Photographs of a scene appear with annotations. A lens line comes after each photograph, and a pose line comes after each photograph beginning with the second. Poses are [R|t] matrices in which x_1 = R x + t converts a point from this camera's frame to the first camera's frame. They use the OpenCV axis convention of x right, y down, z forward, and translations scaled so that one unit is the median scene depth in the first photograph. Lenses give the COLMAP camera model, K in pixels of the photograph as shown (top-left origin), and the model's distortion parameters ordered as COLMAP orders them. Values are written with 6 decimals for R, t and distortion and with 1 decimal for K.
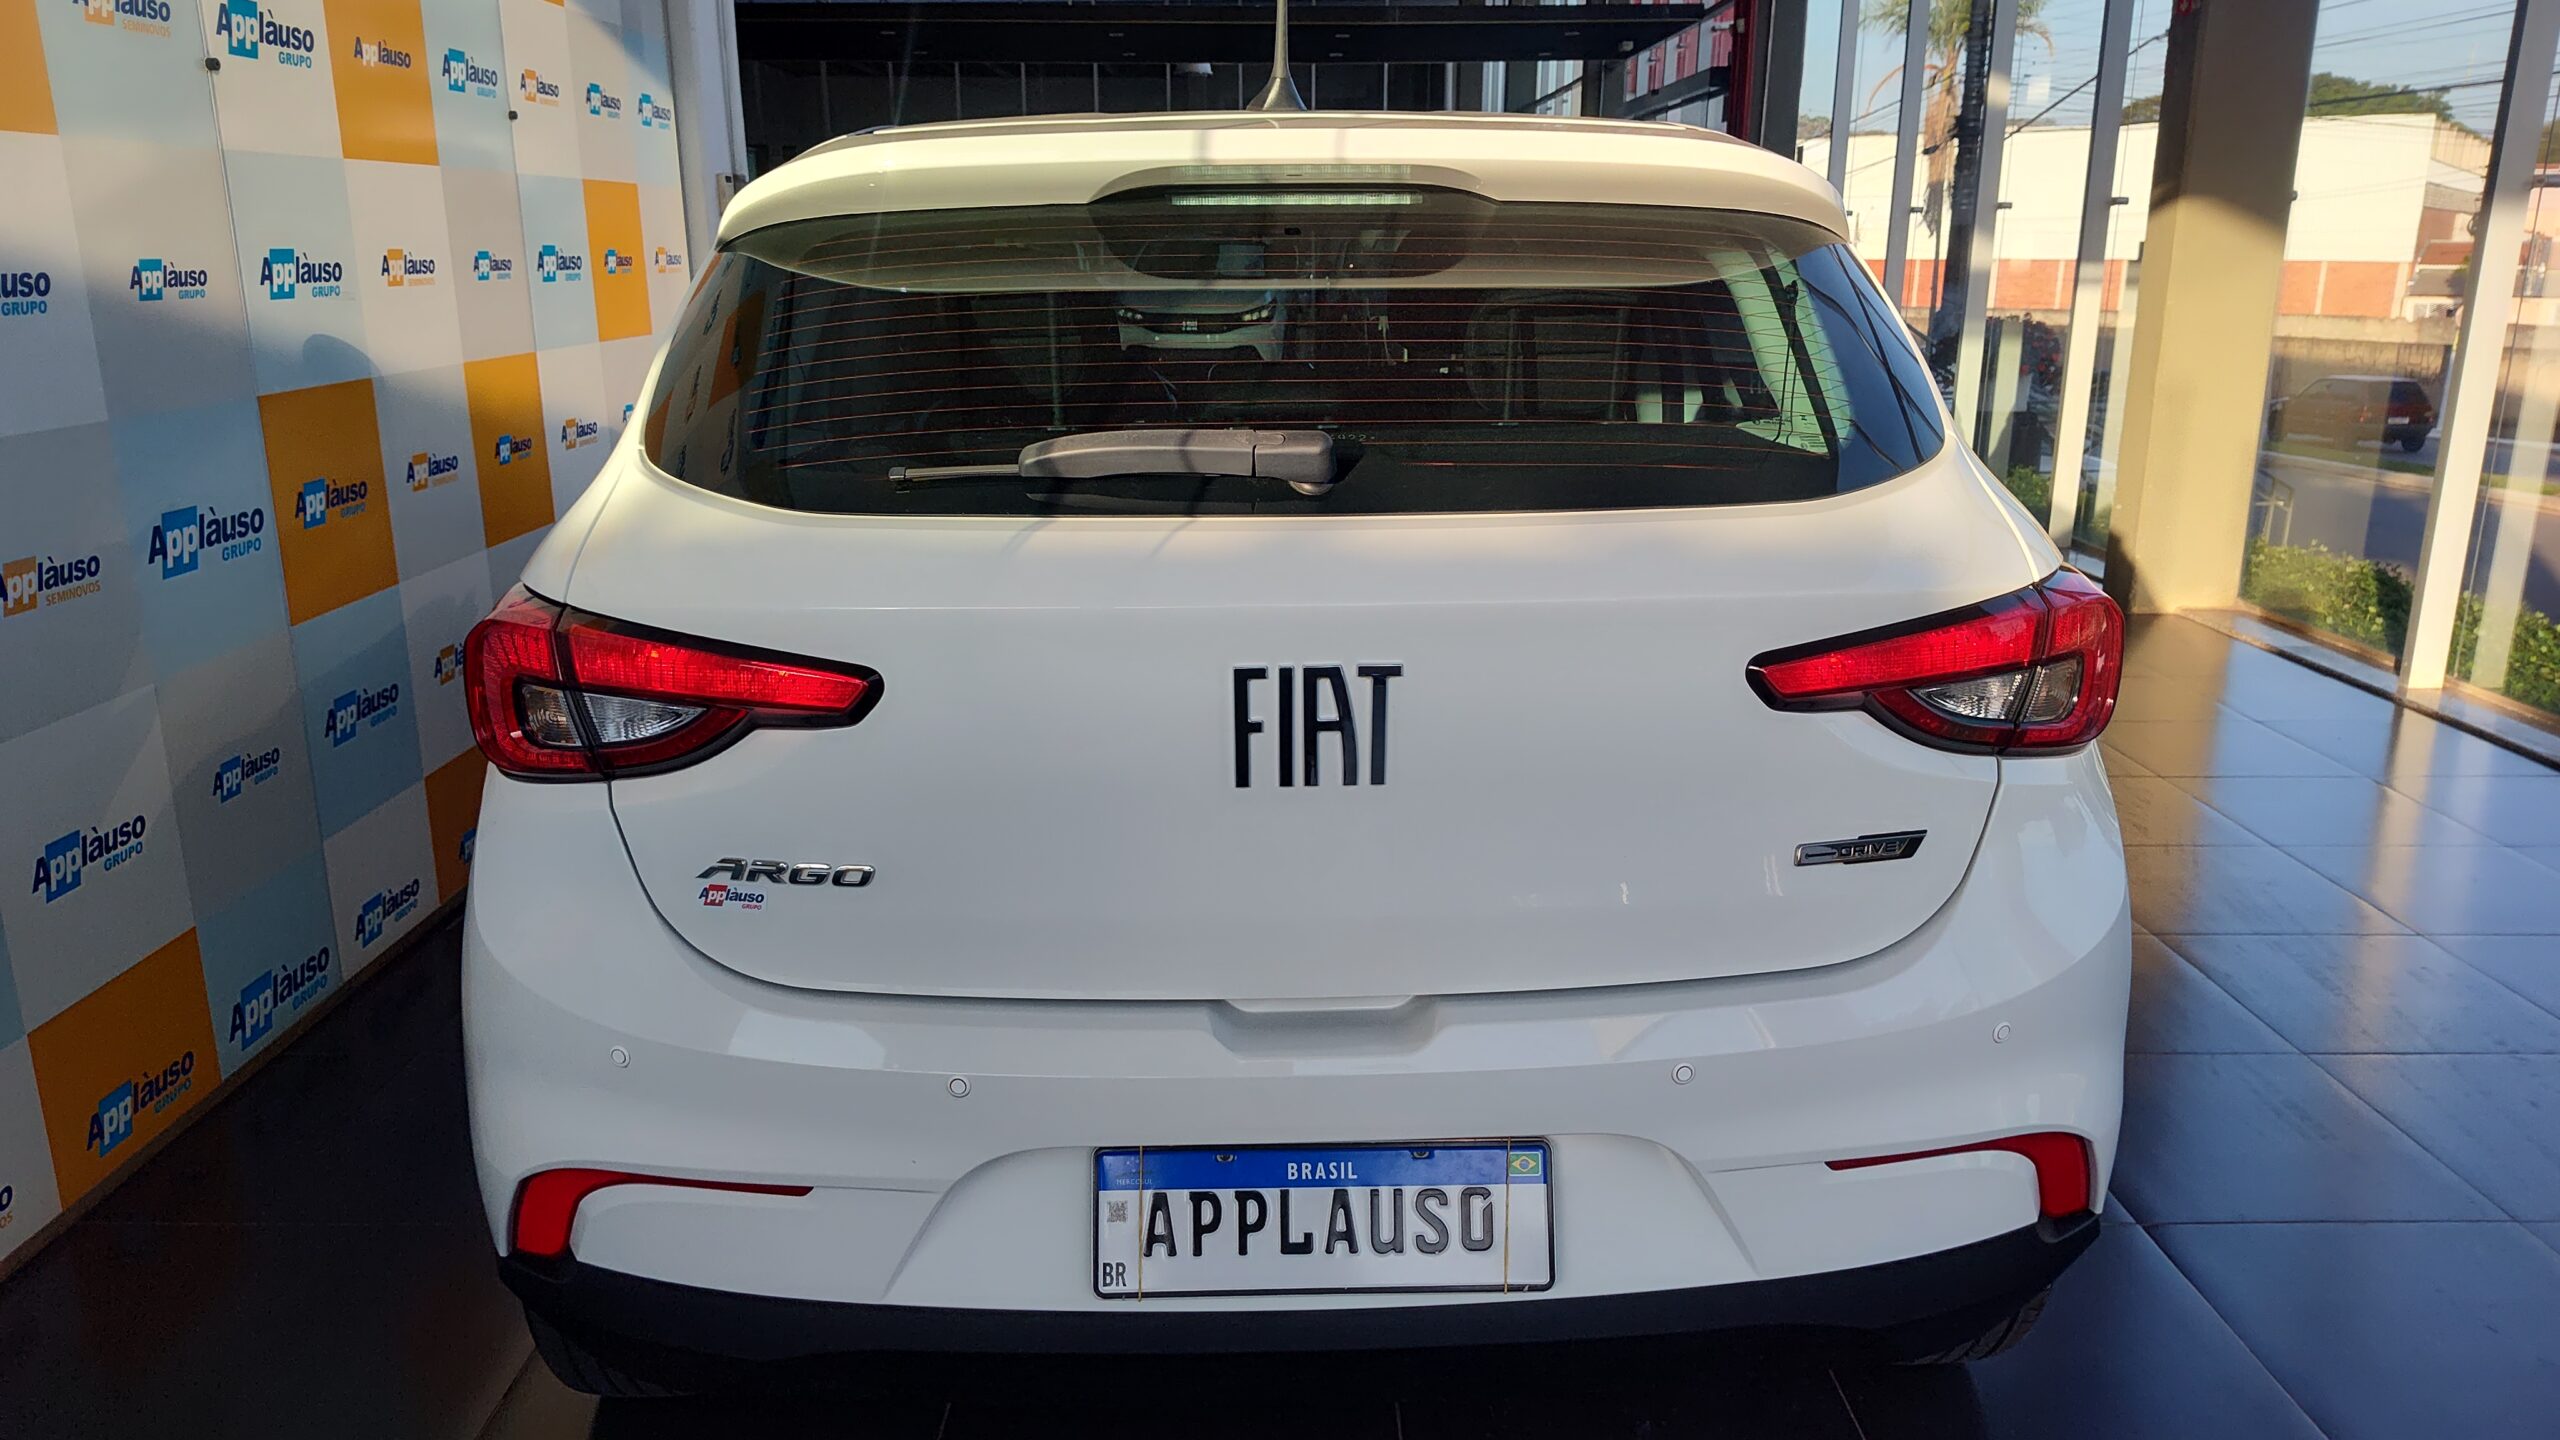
lens RADIAL K [[1759.3, 0, 1280.0], [0, 1759.3, 720.0], [0, 0, 1]] dist [0.027405, -0.033256]
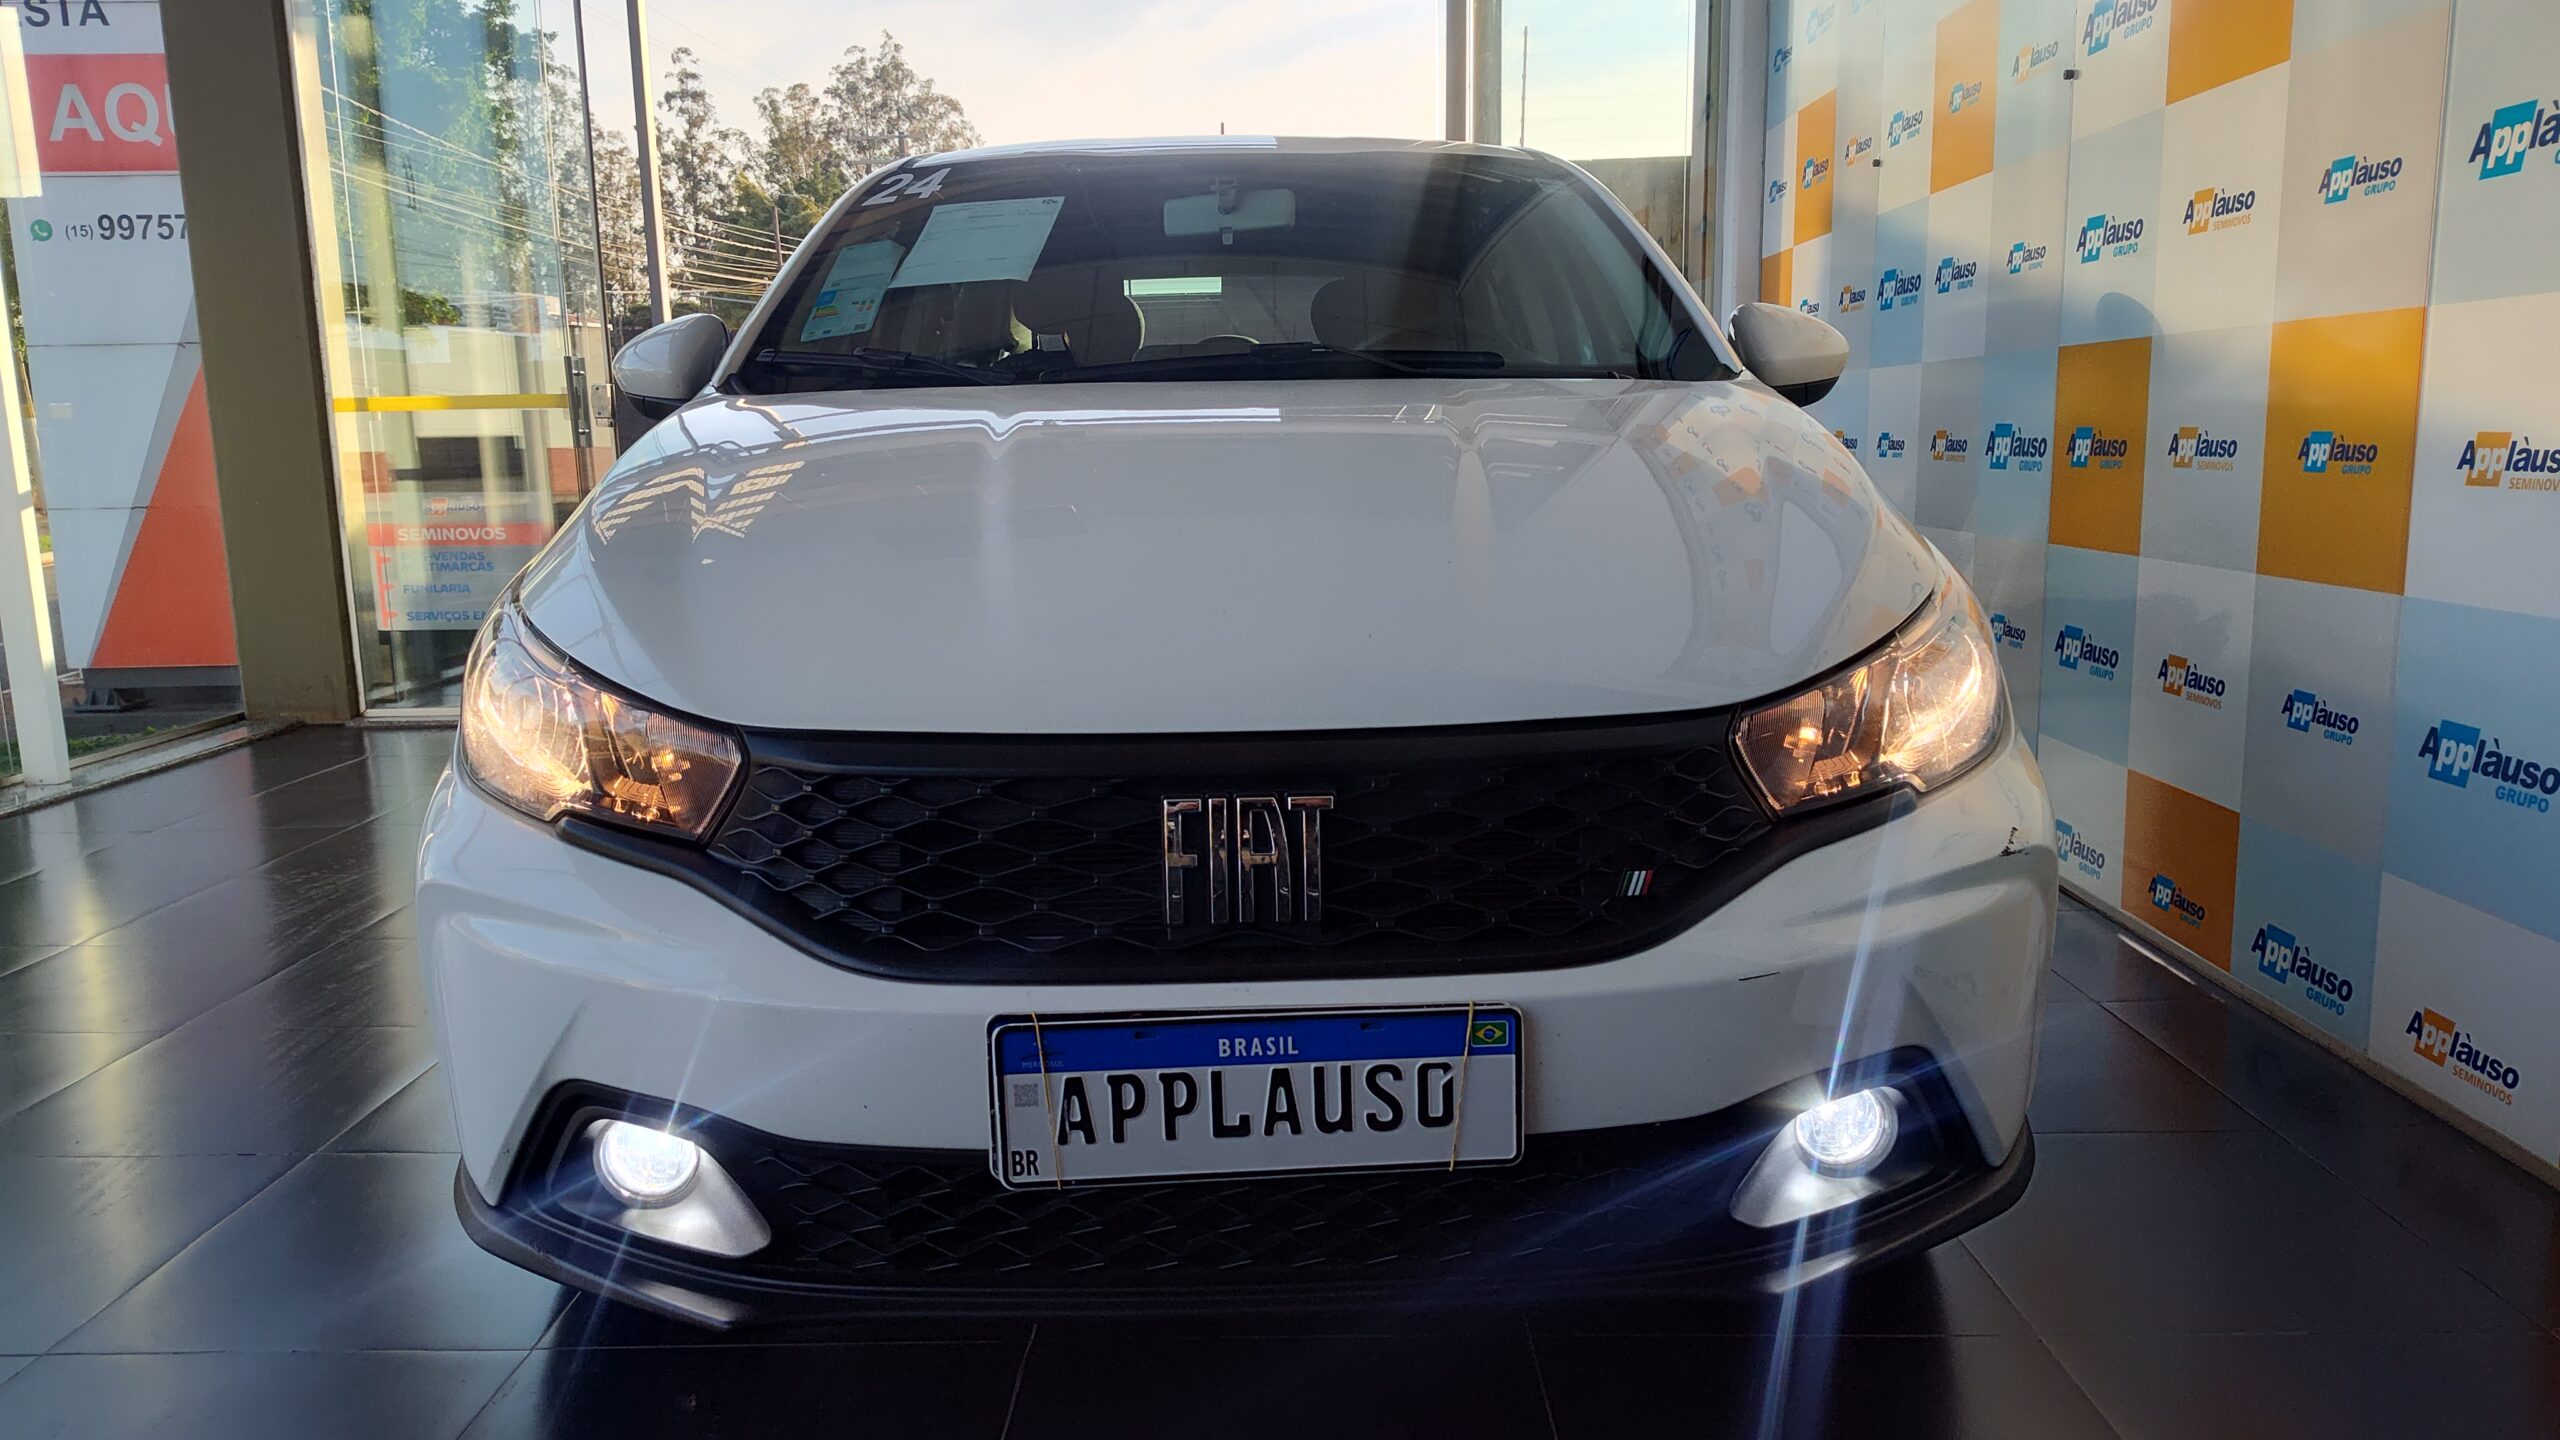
lens RADIAL K [[1759.3, 0, 1280.0], [0, 1759.3, 720.0], [0, 0, 1]] dist [0.027405, -0.033256]
pose [[-0.999443, 0.026304, 0.020518, -0.062202], [0.032469, 0.908218, 0.417236, -0.439484], [-0.007660, 0.417670, -0.908567, 2.054004]]
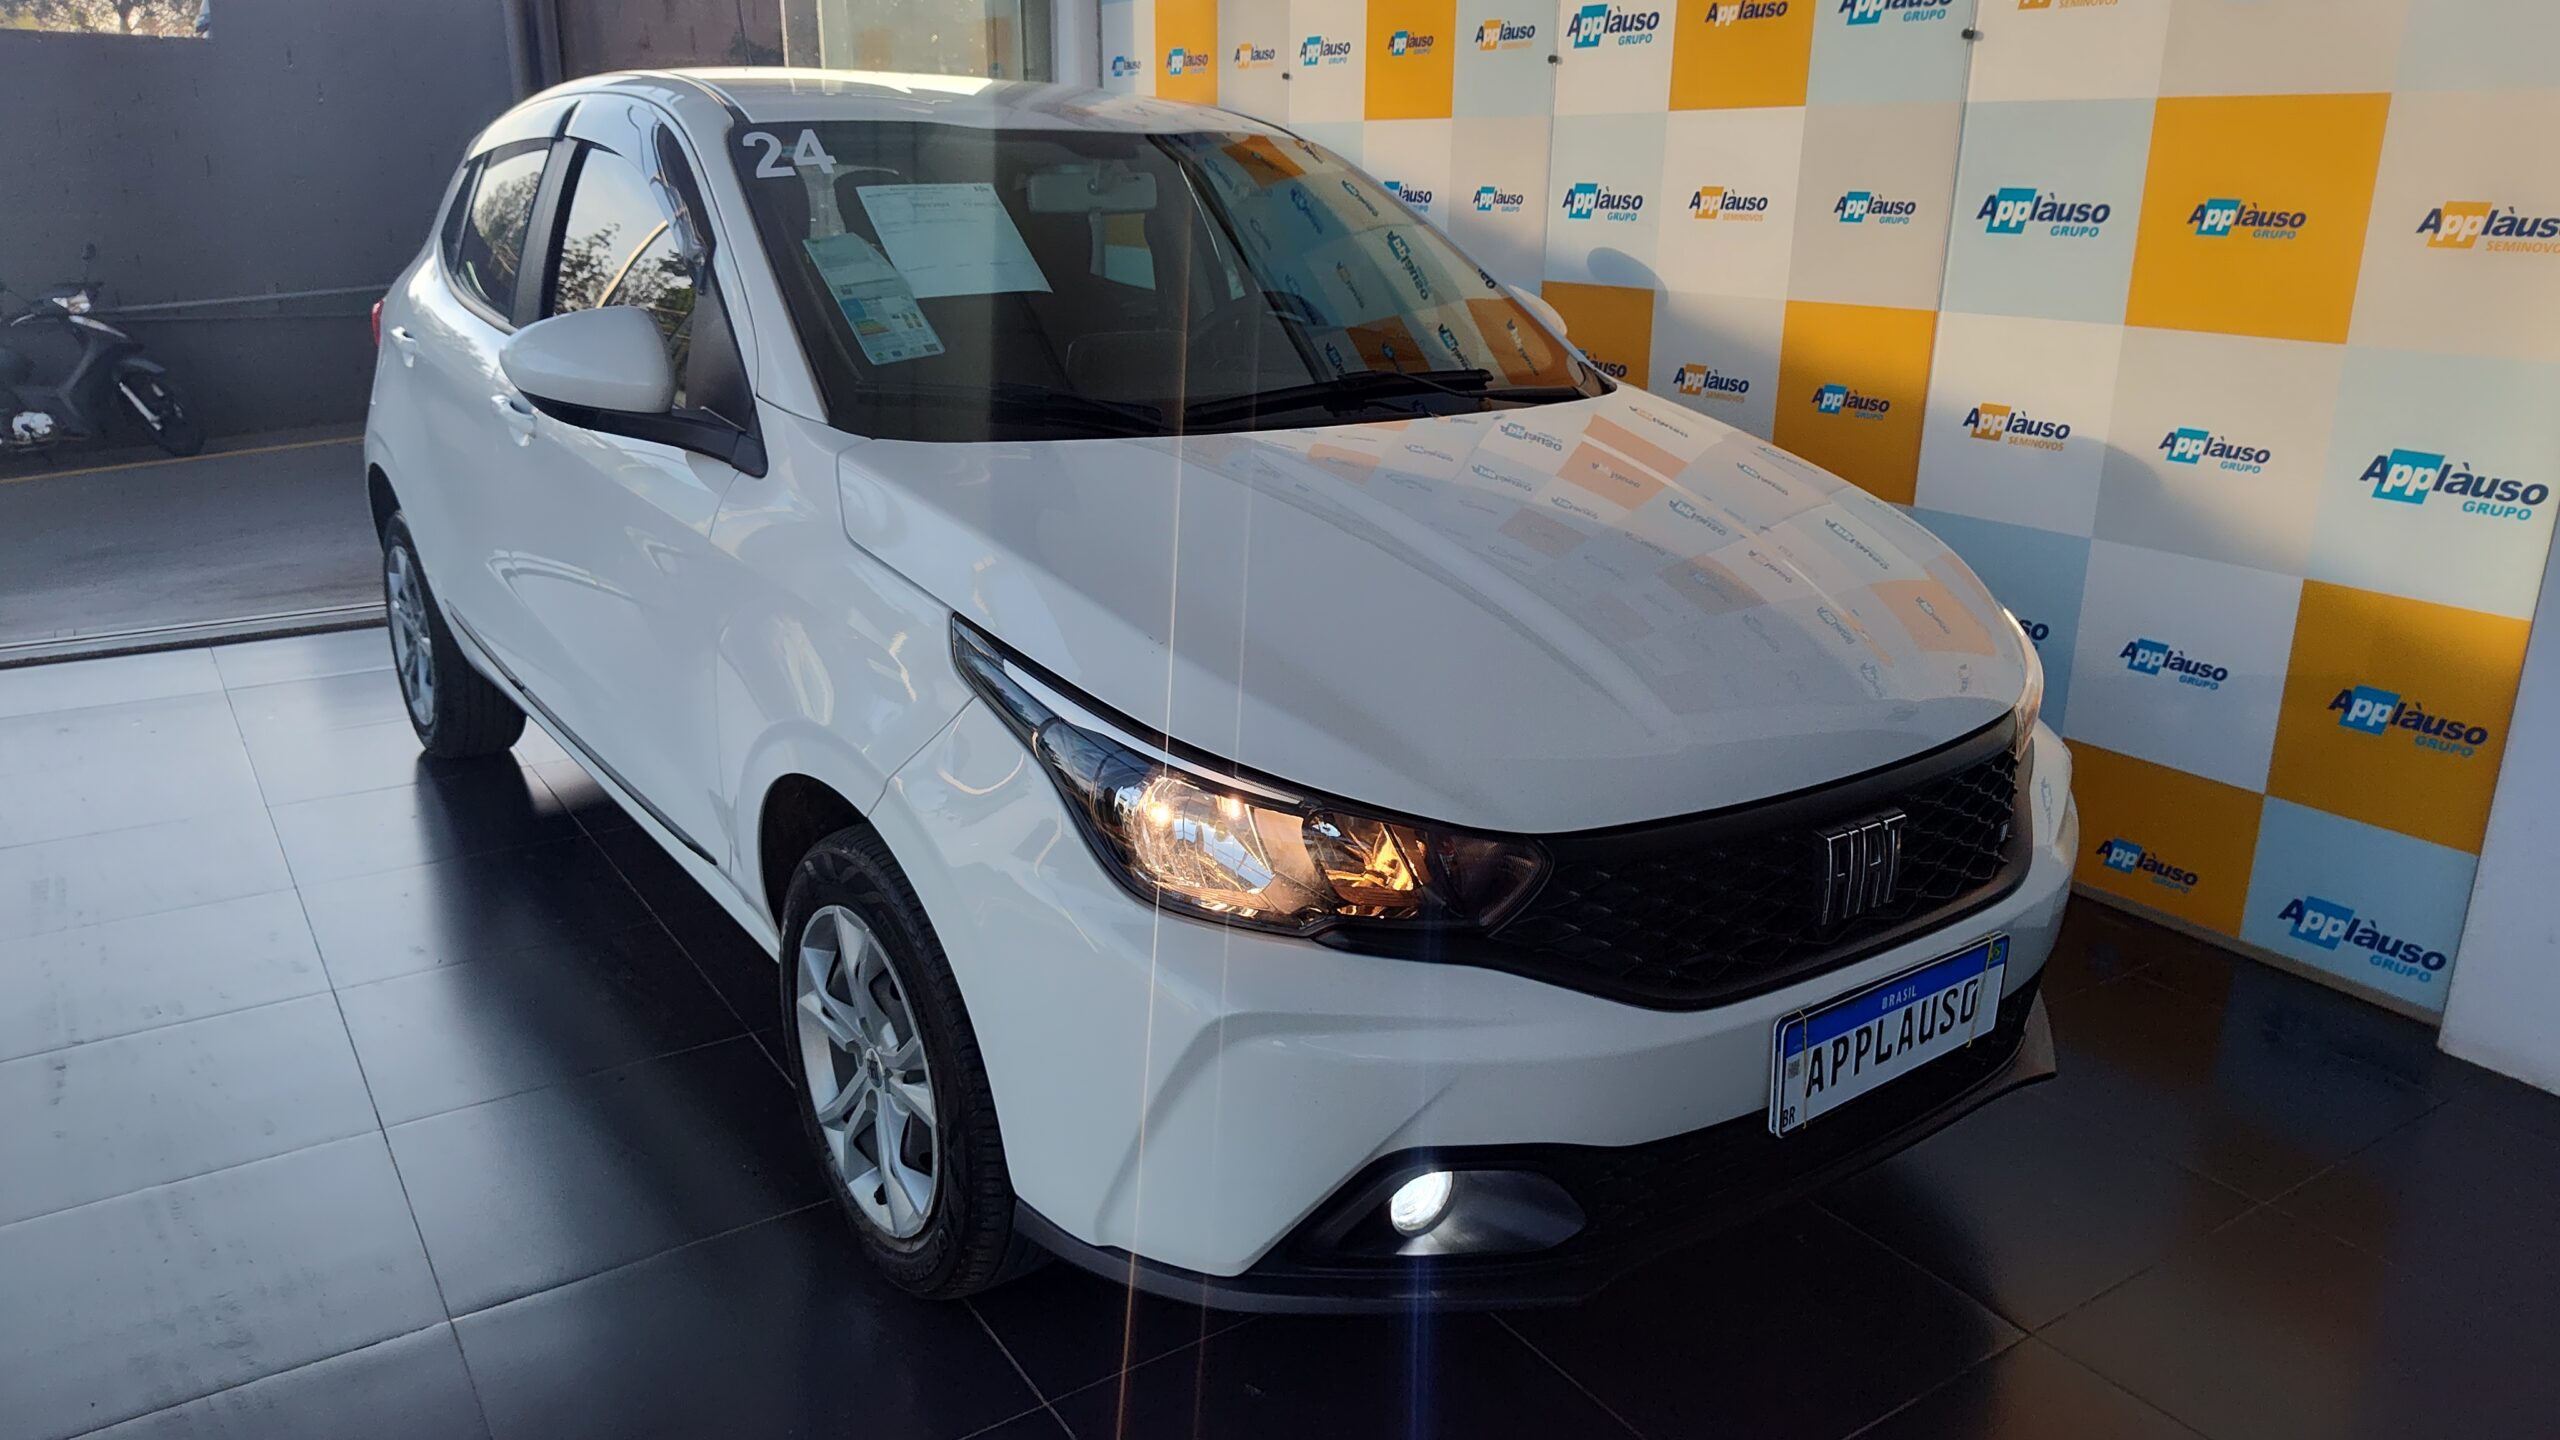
lens RADIAL K [[1767.0, 0, 1280.0], [0, 1767.0, 720.0], [0, 0, 1]] dist [0.057858, -0.099592]
pose [[-0.834242, 0.166896, -0.525535, 0.436592], [-0.145778, 0.852424, 0.502118, -0.551993], [0.531780, 0.495499, -0.686797, 1.966070]]
